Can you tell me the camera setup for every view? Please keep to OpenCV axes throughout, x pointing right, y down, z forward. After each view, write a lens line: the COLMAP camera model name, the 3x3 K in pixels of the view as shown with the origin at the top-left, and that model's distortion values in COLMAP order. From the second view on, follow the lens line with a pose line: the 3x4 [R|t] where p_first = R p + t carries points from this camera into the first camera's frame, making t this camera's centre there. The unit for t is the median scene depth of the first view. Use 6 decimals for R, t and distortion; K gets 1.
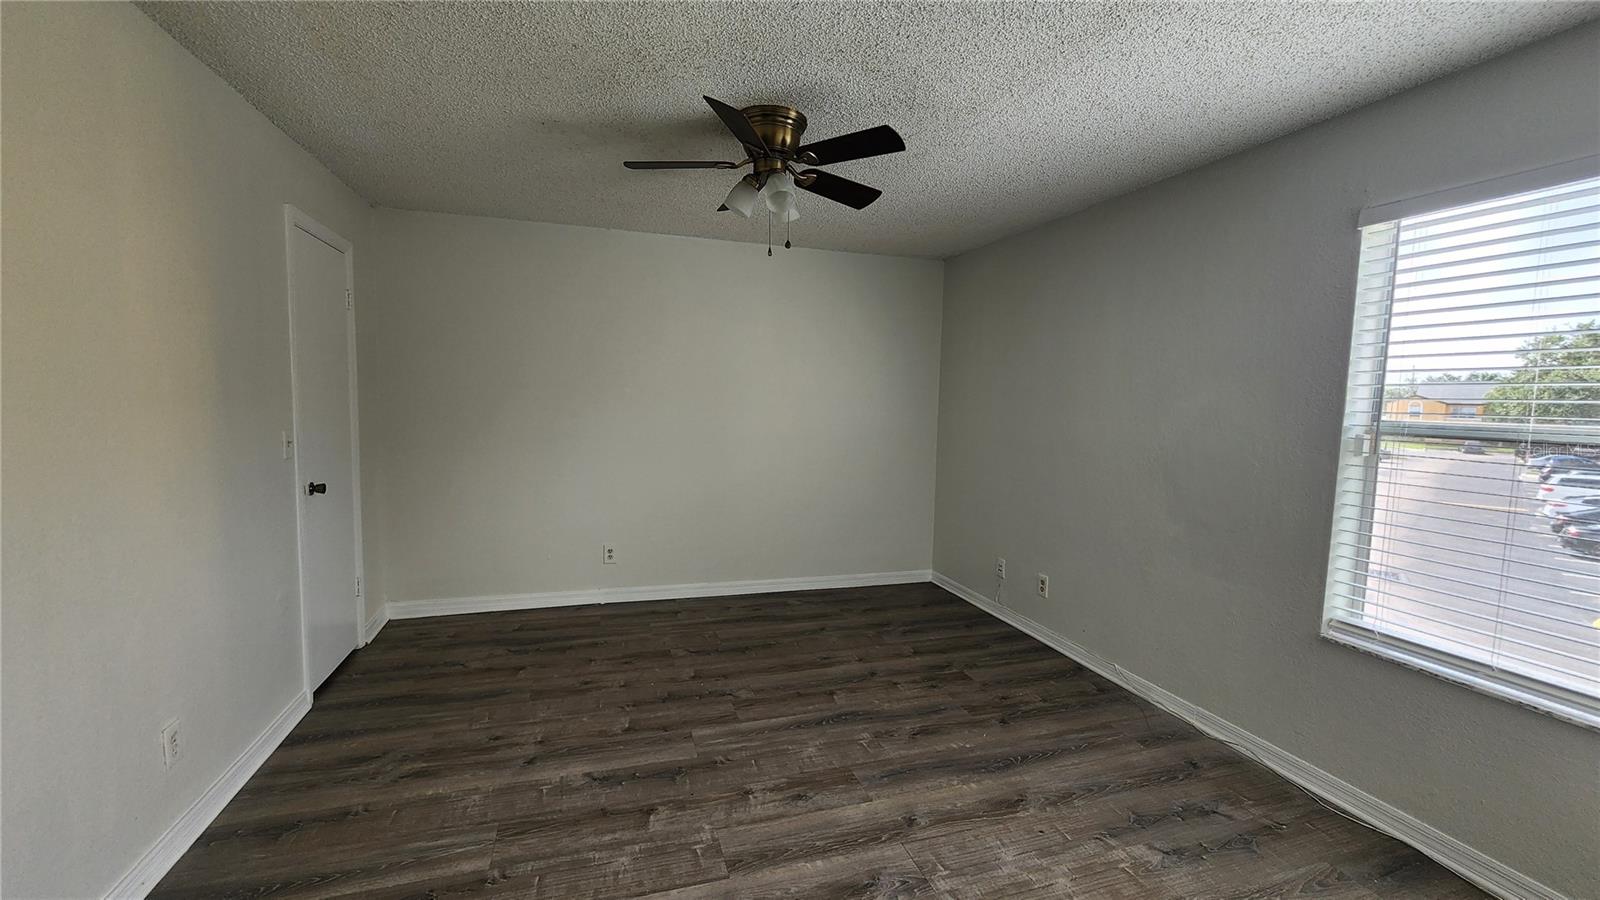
lens RADIAL K [[657.6, 0, 801.3], [0, 657.6, 455.8], [0, 0, 1]] dist [0.000560, 0.000530]
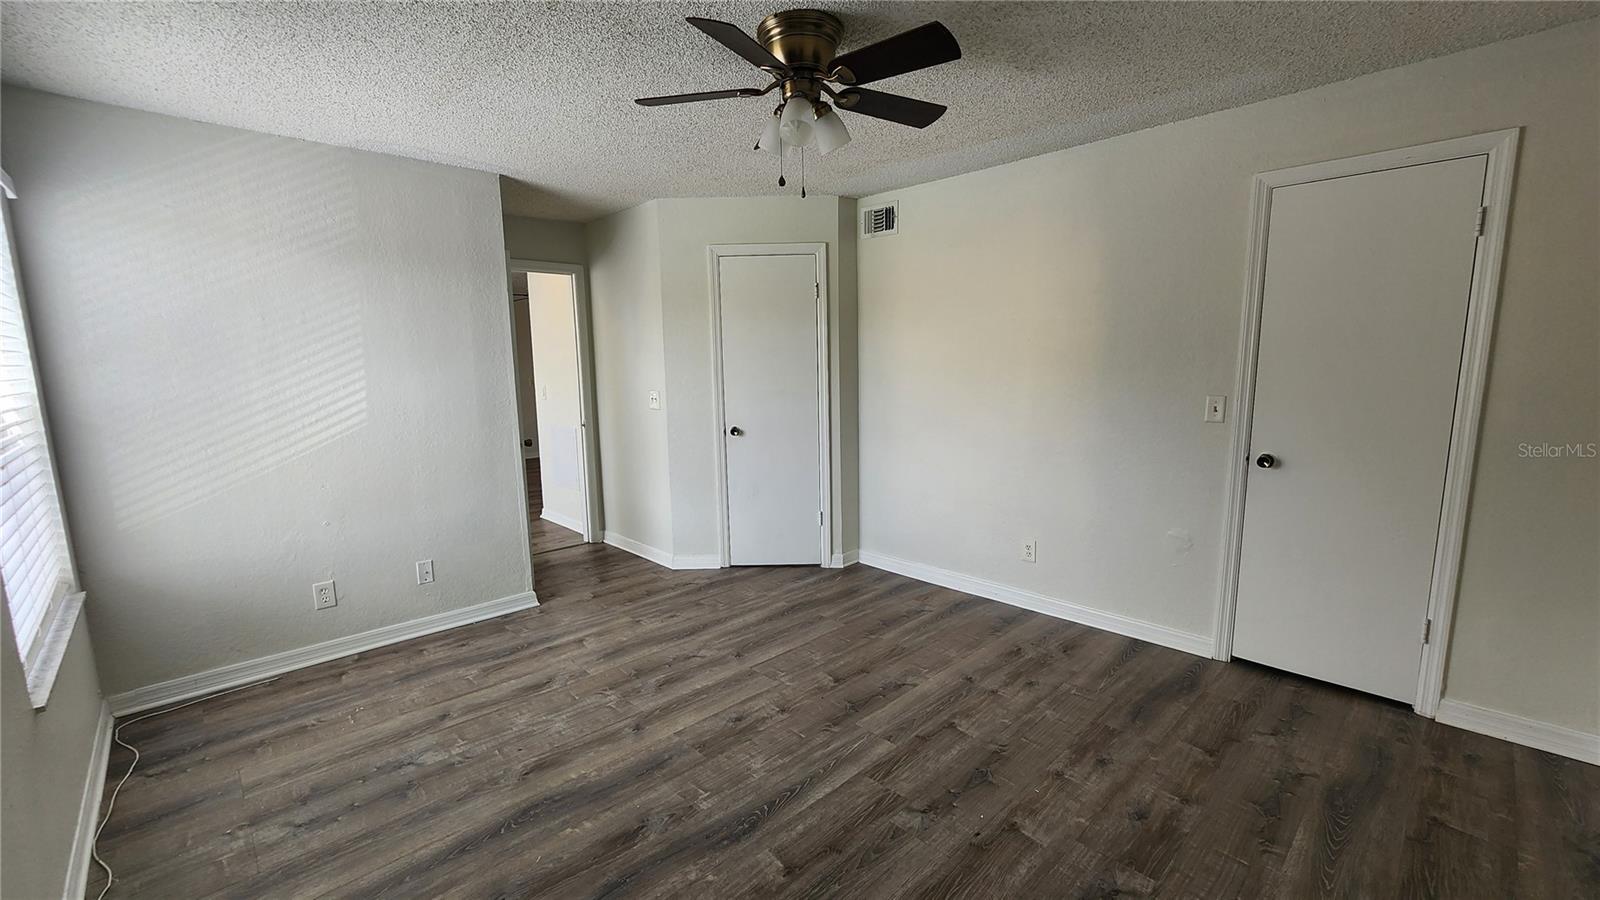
lens RADIAL K [[657.6, 0, 801.3], [0, 657.6, 455.8], [0, 0, 1]] dist [0.000560, 0.000530]
pose [[-0.898704, 0.055639, -0.435012, 0.342873], [-0.043066, 0.975929, 0.213795, -0.158843], [0.436437, 0.210873, -0.874675, 1.818753]]
